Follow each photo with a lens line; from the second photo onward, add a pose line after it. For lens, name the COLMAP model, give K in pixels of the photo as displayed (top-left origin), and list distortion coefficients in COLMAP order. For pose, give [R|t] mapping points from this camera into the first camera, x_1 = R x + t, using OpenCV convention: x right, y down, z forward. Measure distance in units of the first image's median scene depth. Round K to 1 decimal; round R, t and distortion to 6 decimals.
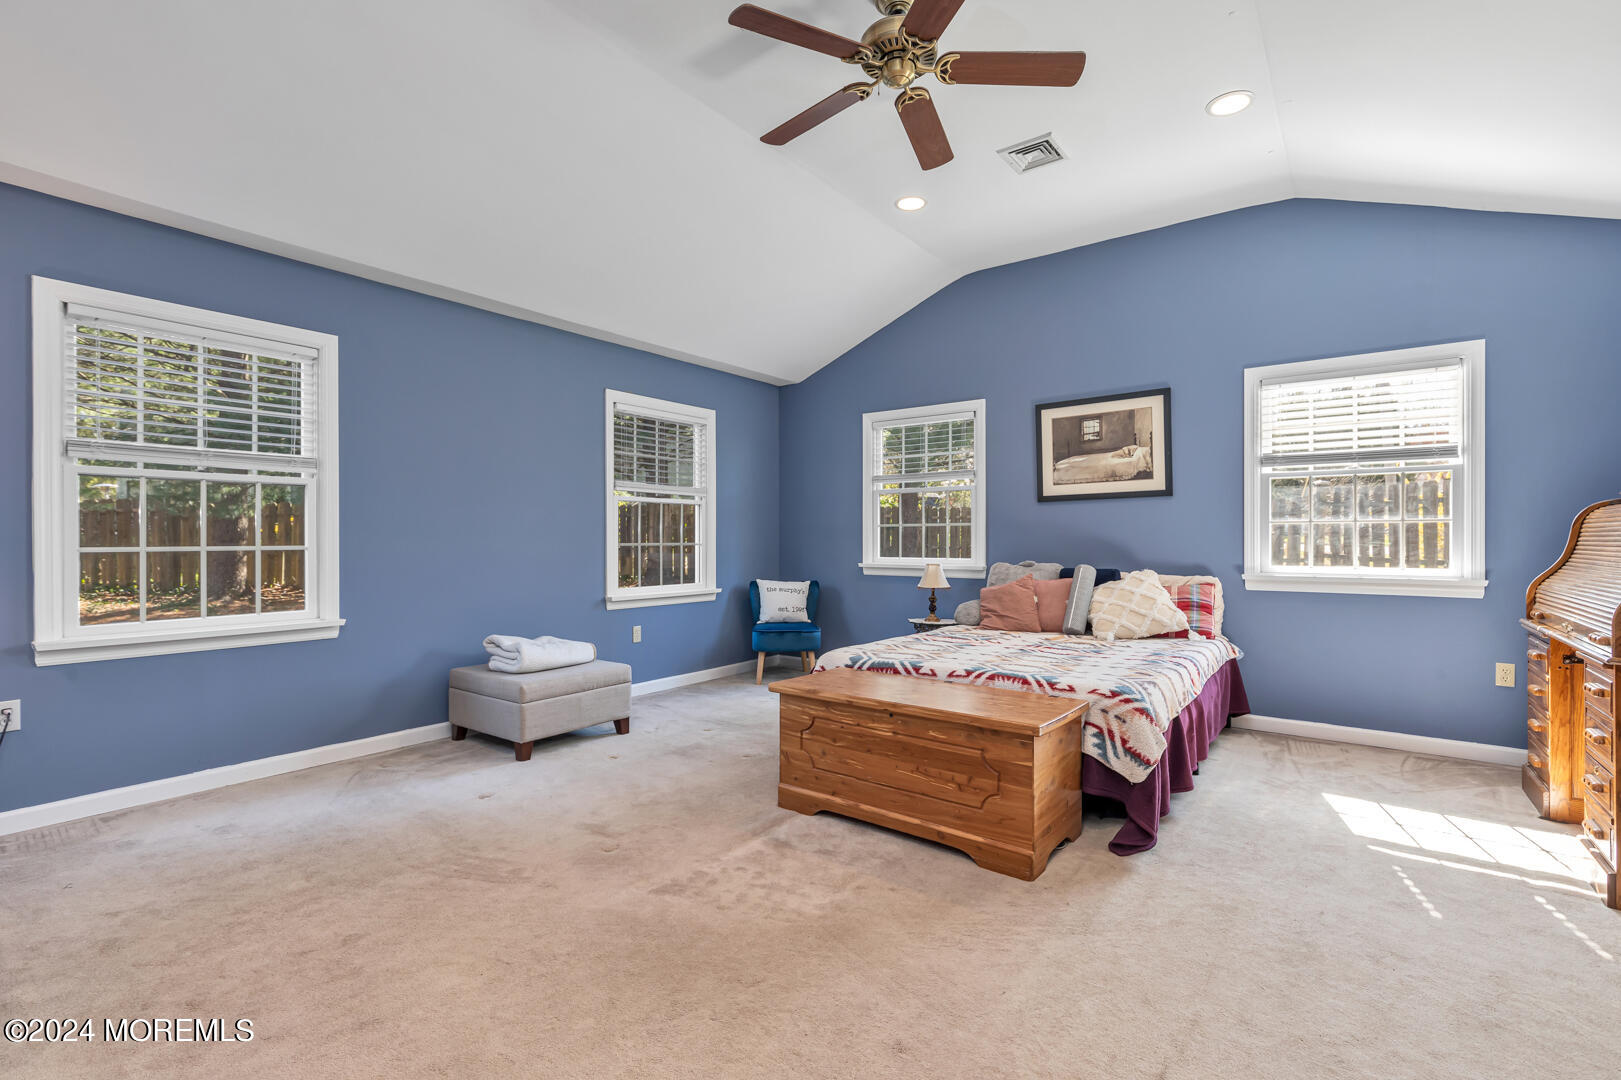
lens RADIAL K [[746.7, 0, 810.5], [0, 746.7, 542.8], [0, 0, 1]] dist [0.001011, 0.000733]
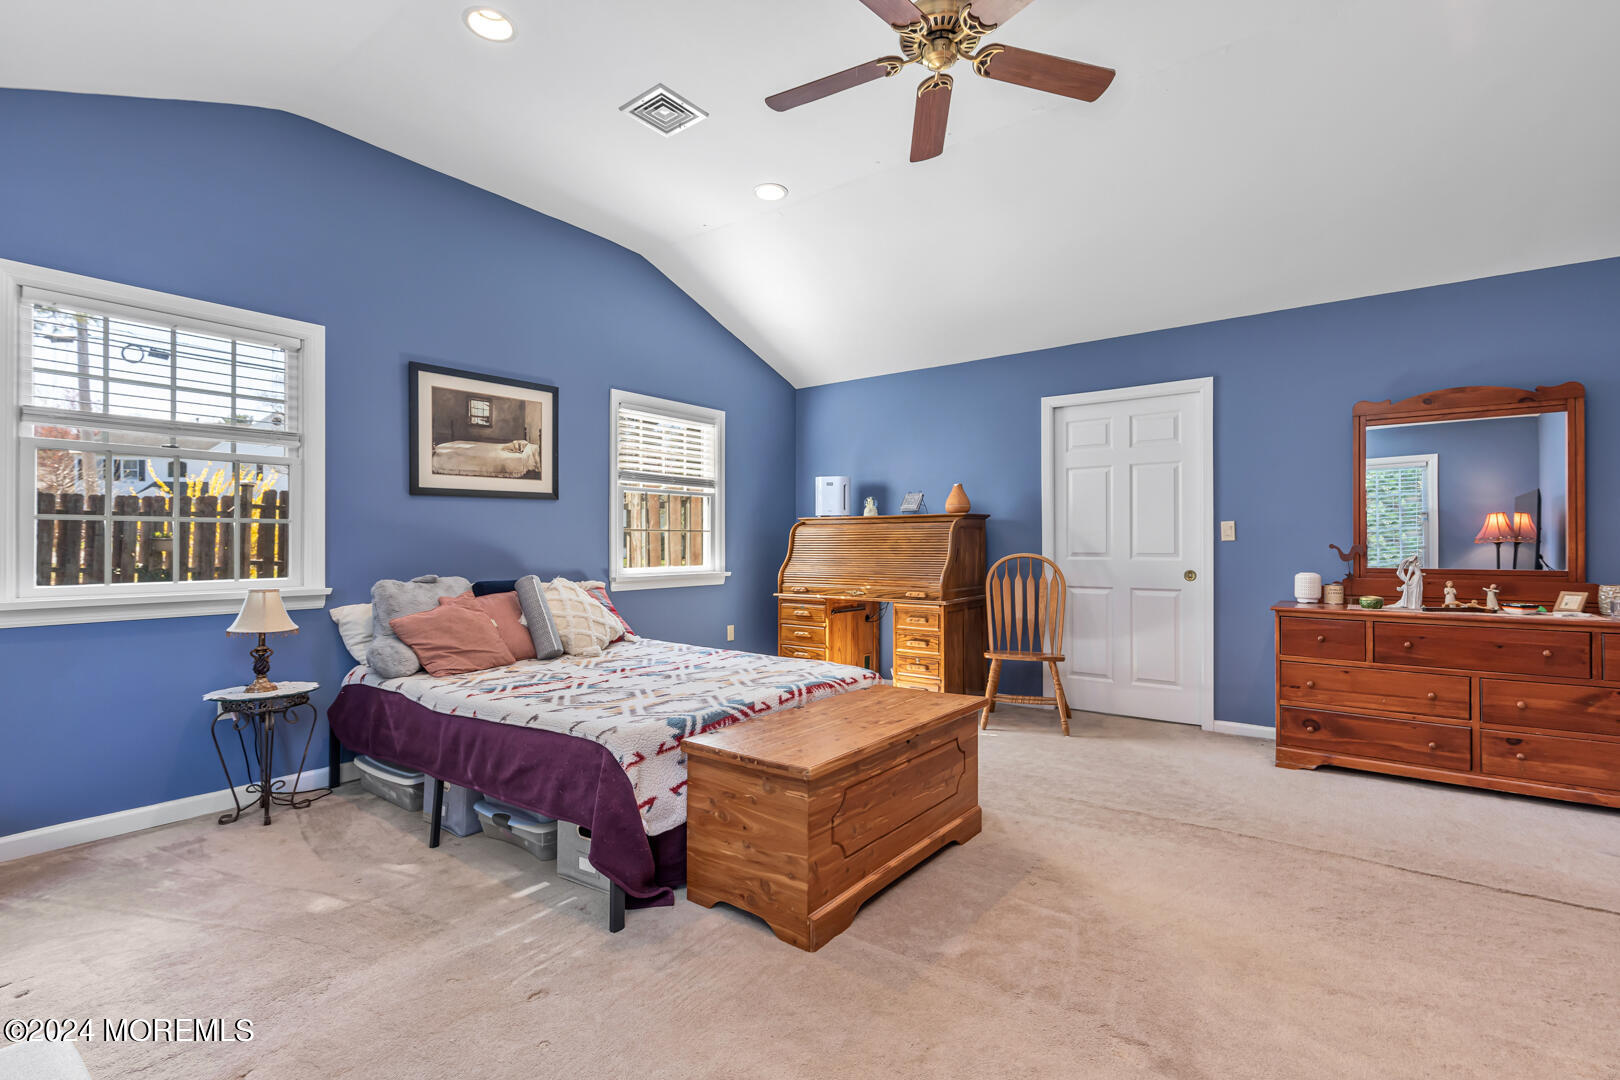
lens RADIAL K [[746.2, 0, 806.5], [0, 746.2, 540.3], [0, 0, 1]] dist [0.001011, 0.000733]
pose [[-0.020640, 0.003153, 0.999782, -0.474598], [0.006547, 0.999974, -0.003019, -0.005590], [-0.999766, 0.006484, -0.020660, 0.686349]]
